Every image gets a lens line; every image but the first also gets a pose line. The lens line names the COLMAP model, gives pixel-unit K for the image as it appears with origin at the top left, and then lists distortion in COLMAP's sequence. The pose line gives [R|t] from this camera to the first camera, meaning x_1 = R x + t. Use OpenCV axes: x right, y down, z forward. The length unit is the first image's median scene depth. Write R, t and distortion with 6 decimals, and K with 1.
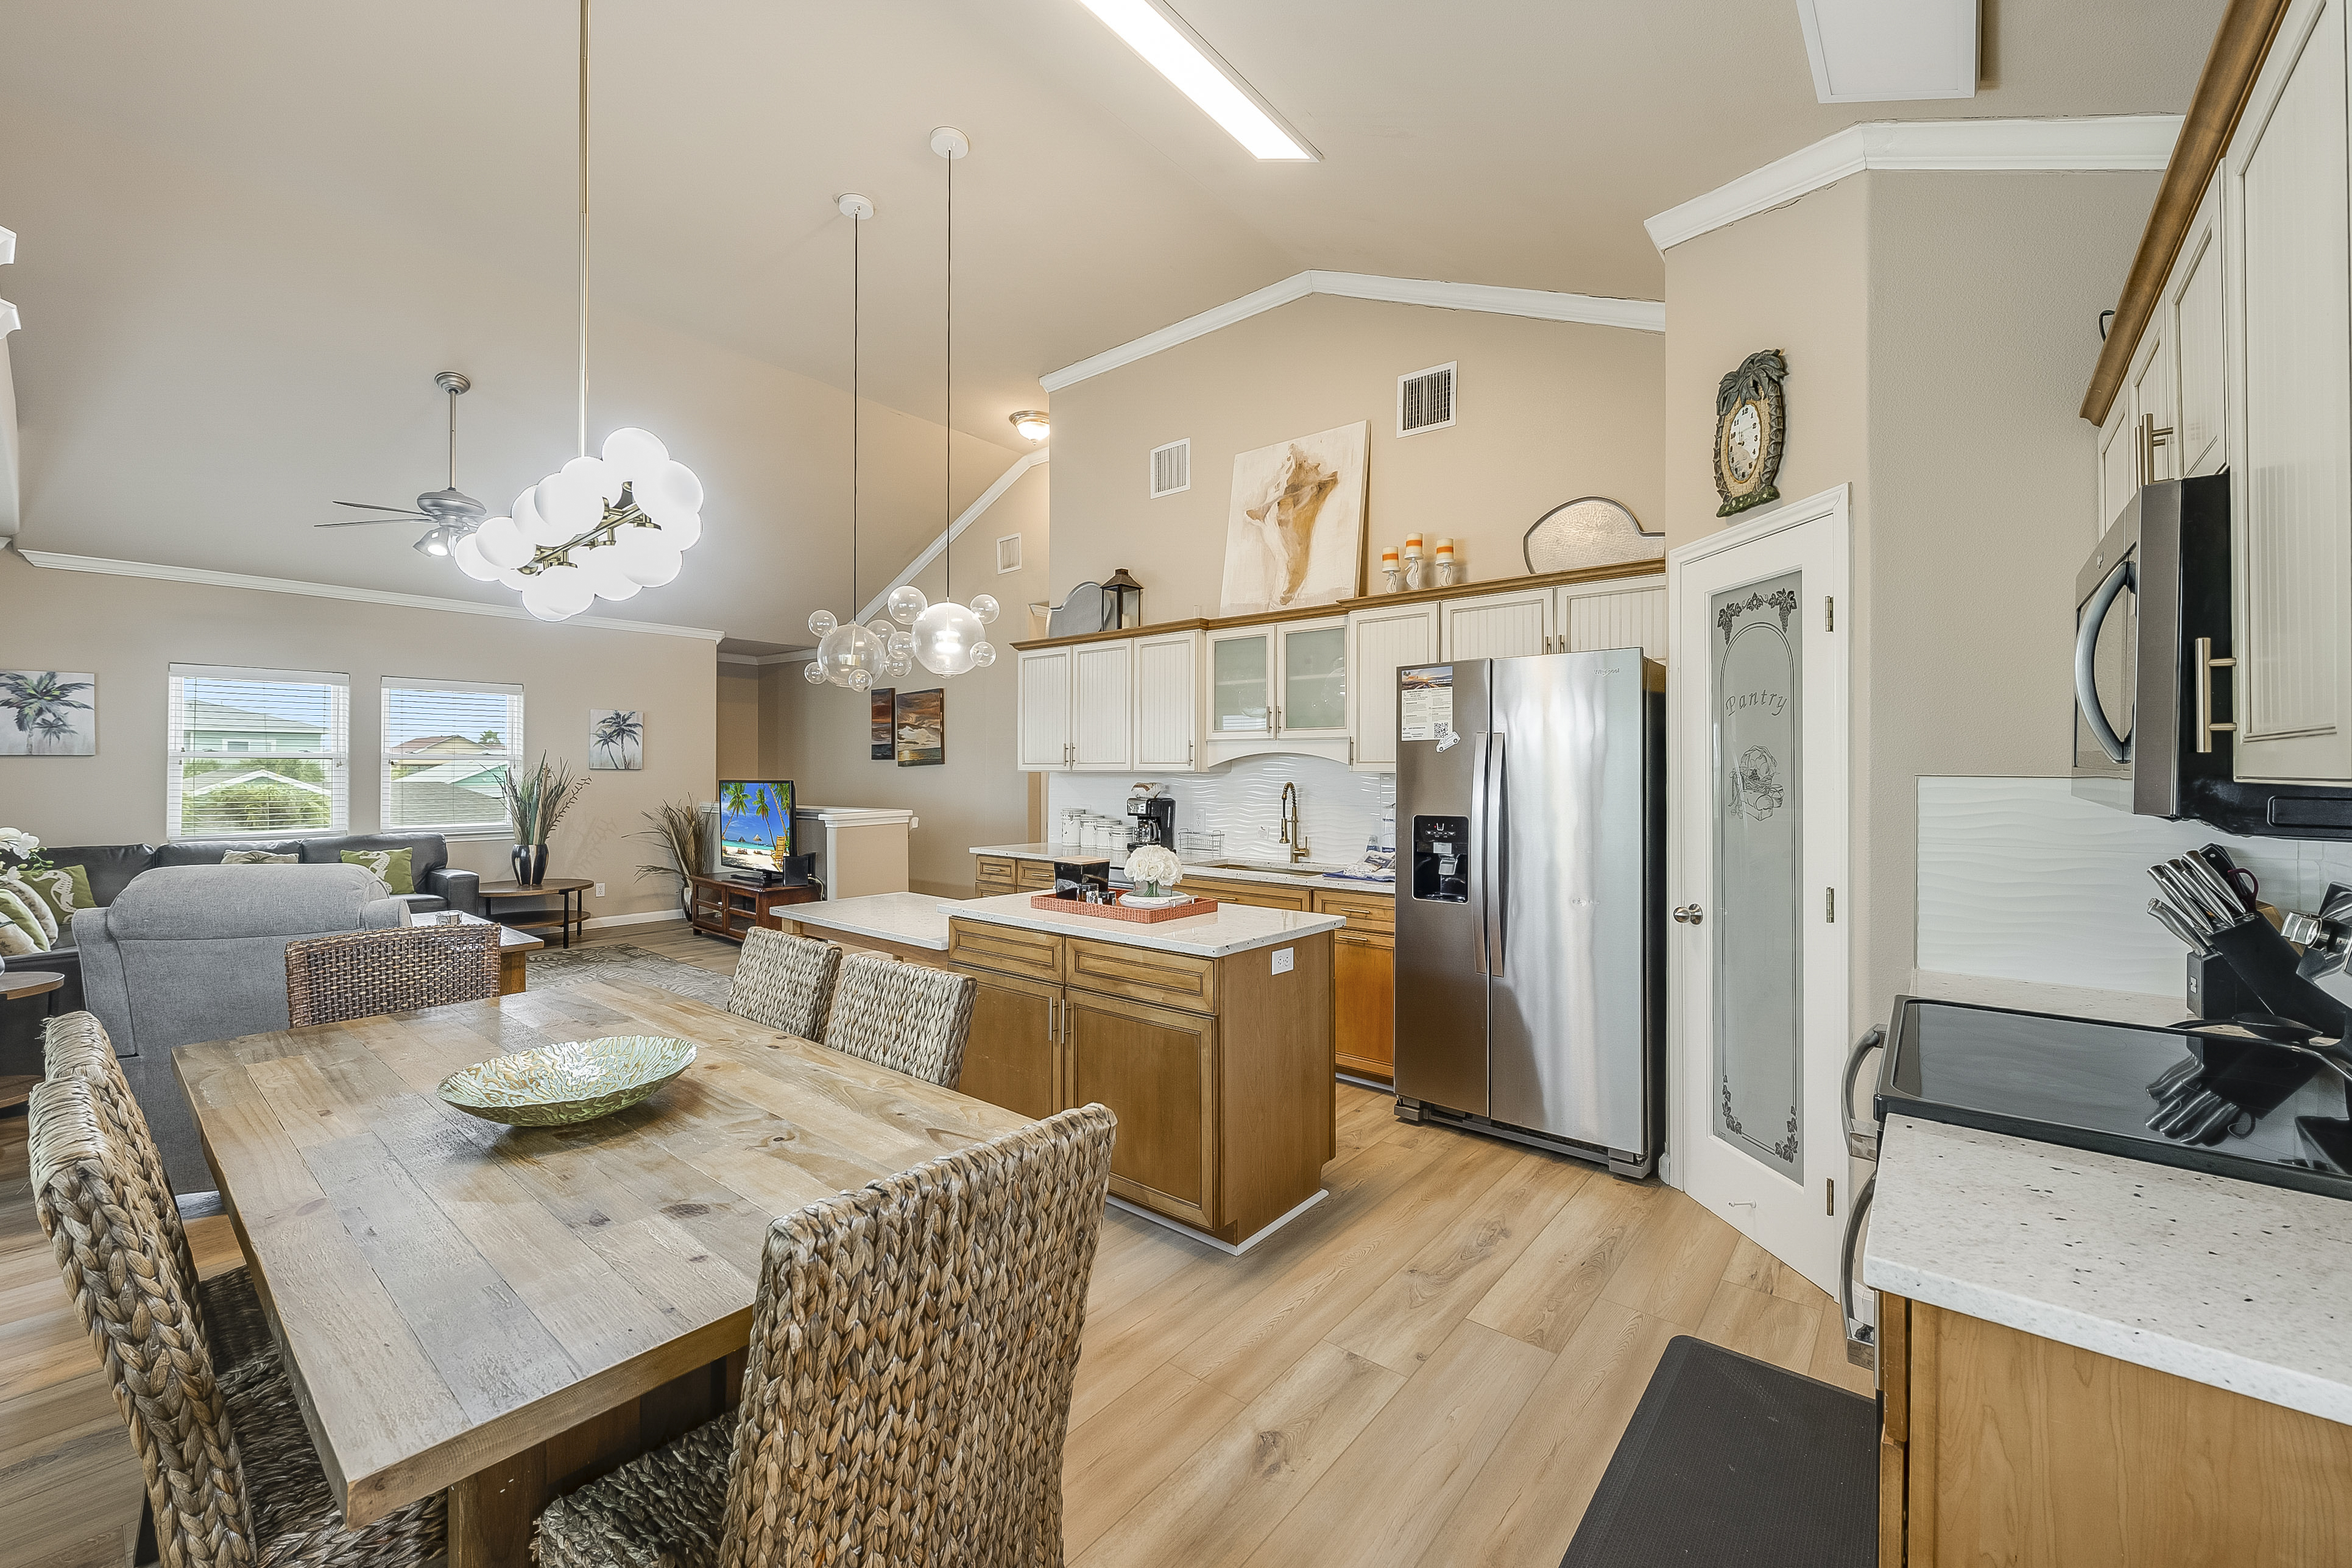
lens RADIAL K [[929.5, 0, 1182.5], [0, 929.5, 766.0], [0, 0, 1]] dist [0.001390, 0.000011]
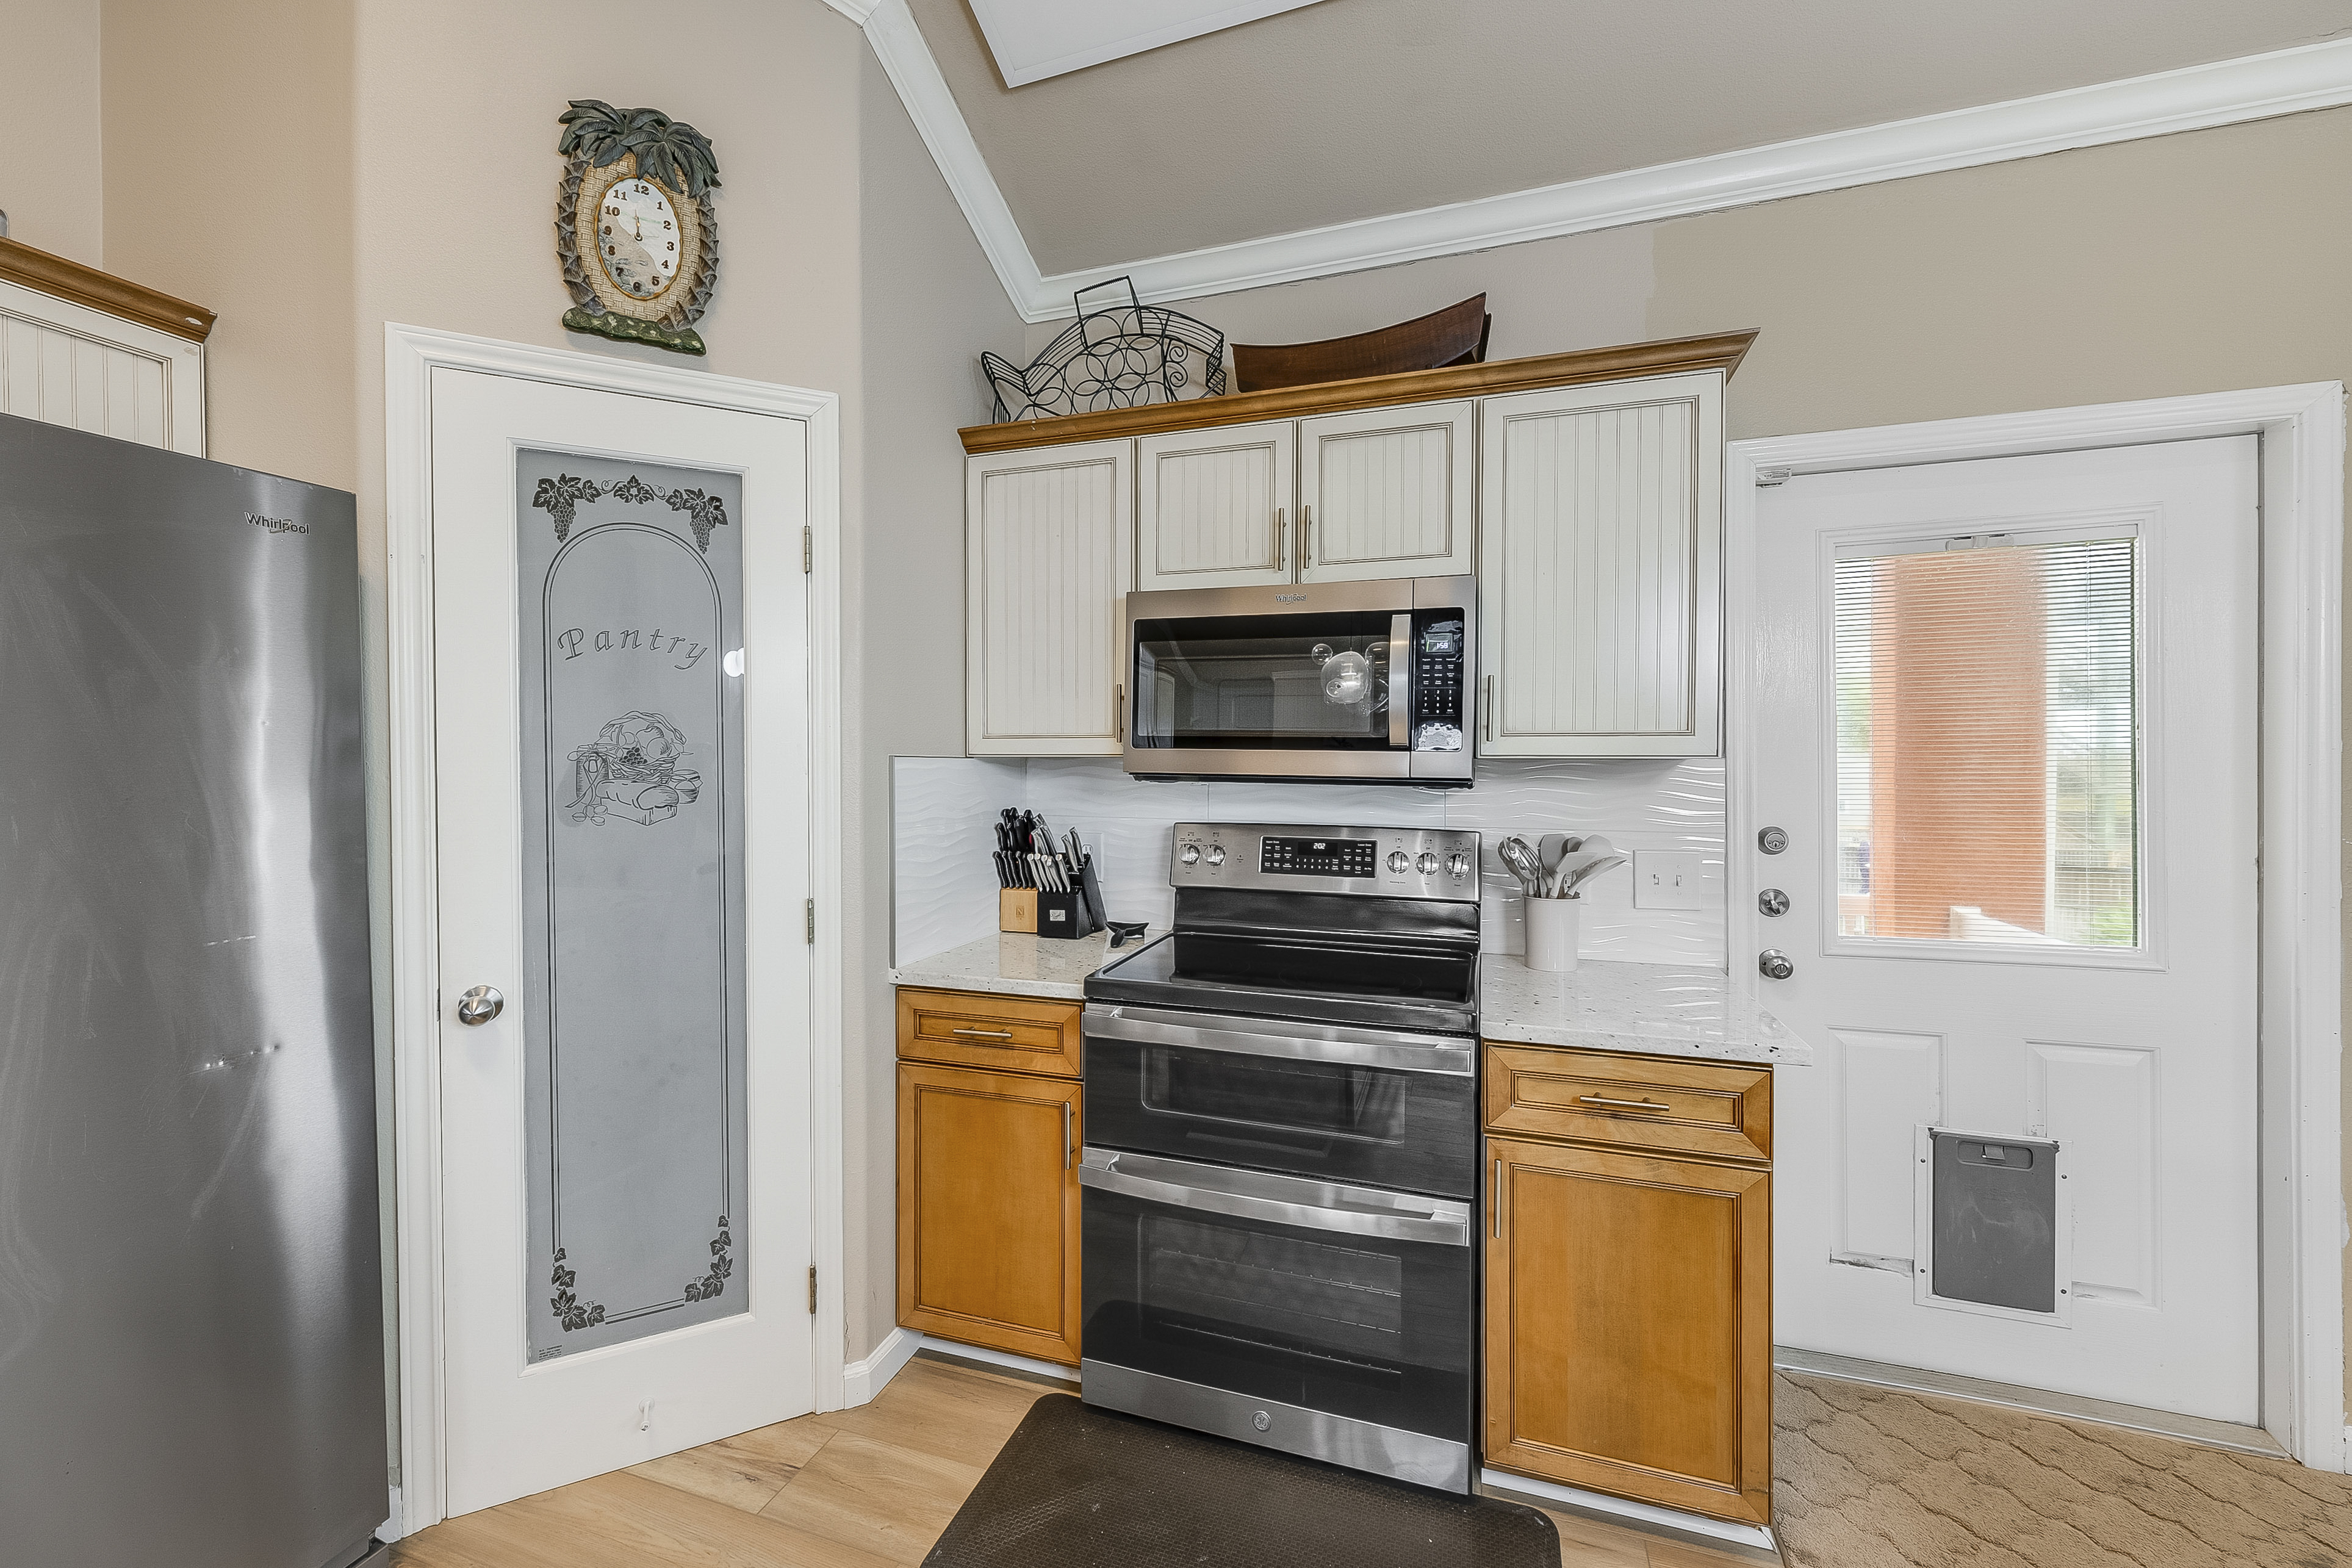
lens RADIAL K [[936.0, 0, 1169.4], [0, 936.0, 769.3], [0, 0, 1]] dist [0.000525, -0.000159]
pose [[-0.352183, -0.014609, 0.935817, -0.074401], [-0.006148, 0.999893, 0.013295, 0.004358], [-0.935911, -0.001071, -0.352235, 0.495789]]
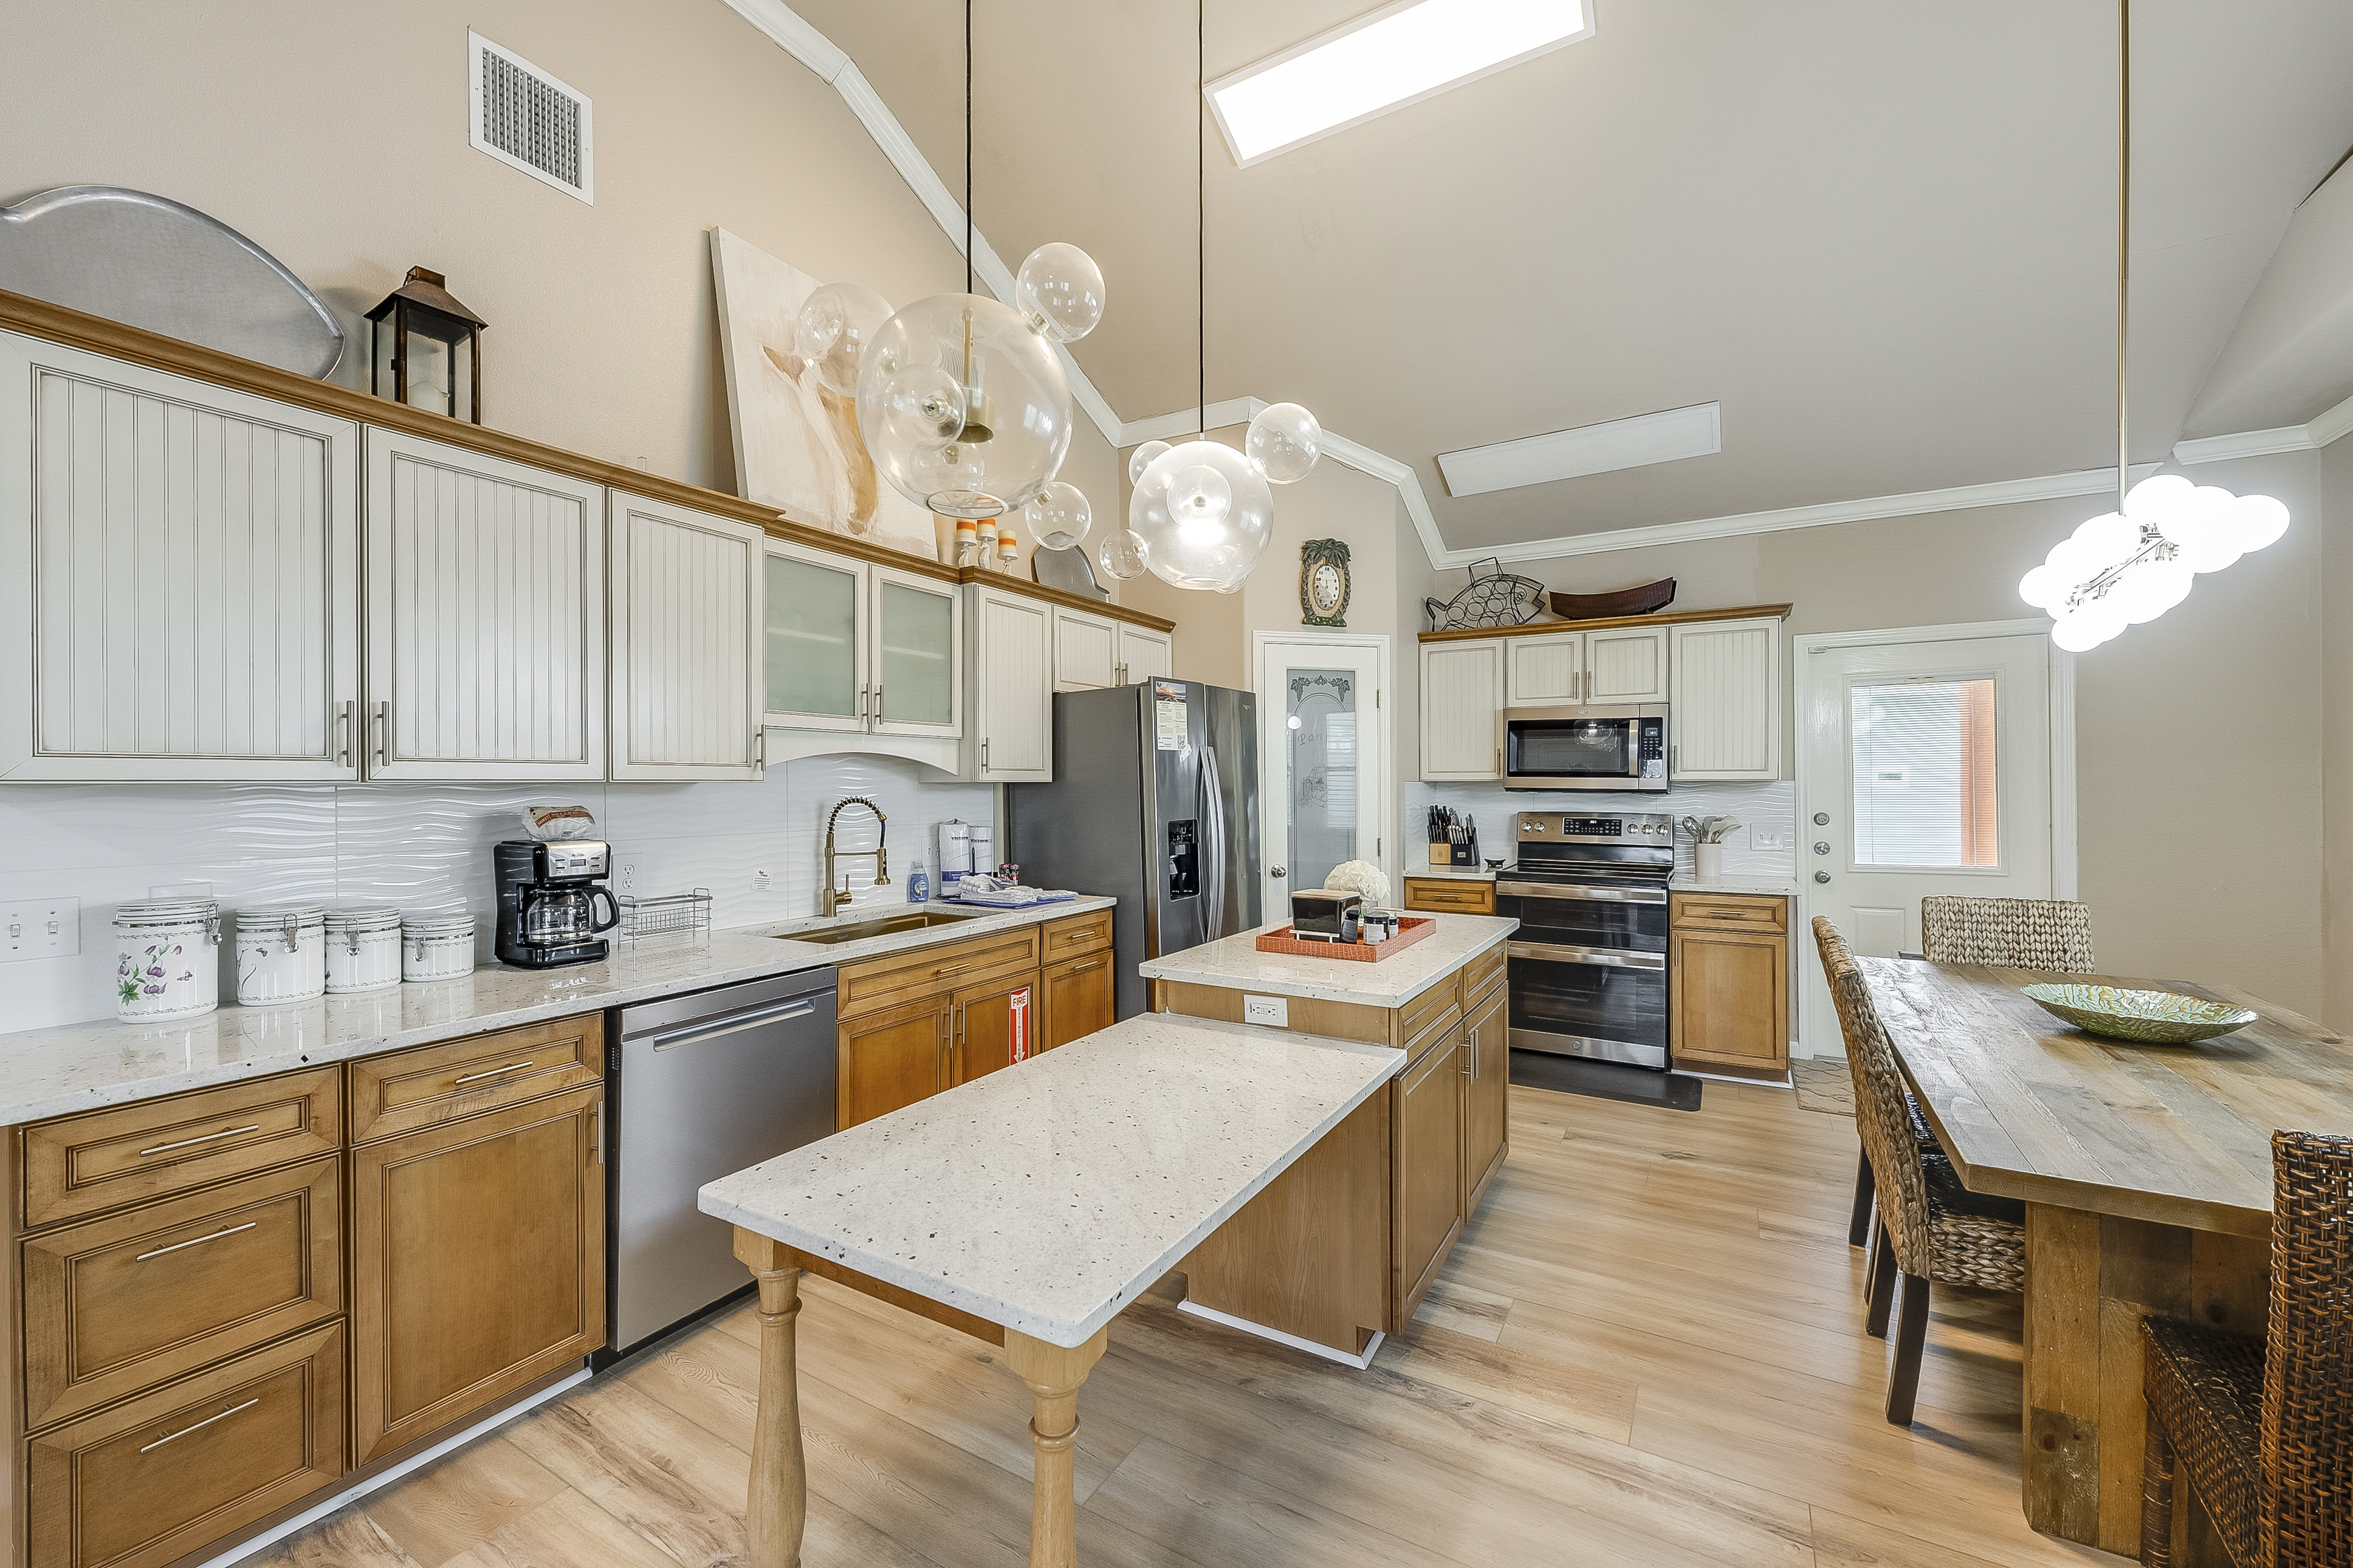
lens RADIAL K [[941.1, 0, 1176.5], [0, 941.1, 784.0], [0, 0, 1]] dist [-0.000958, -0.000200]
pose [[-0.157783, -0.003741, 0.987467, -0.595208], [-0.002469, 0.999991, 0.003394, 0.005283], [-0.987471, -0.001903, -0.157790, 0.865209]]
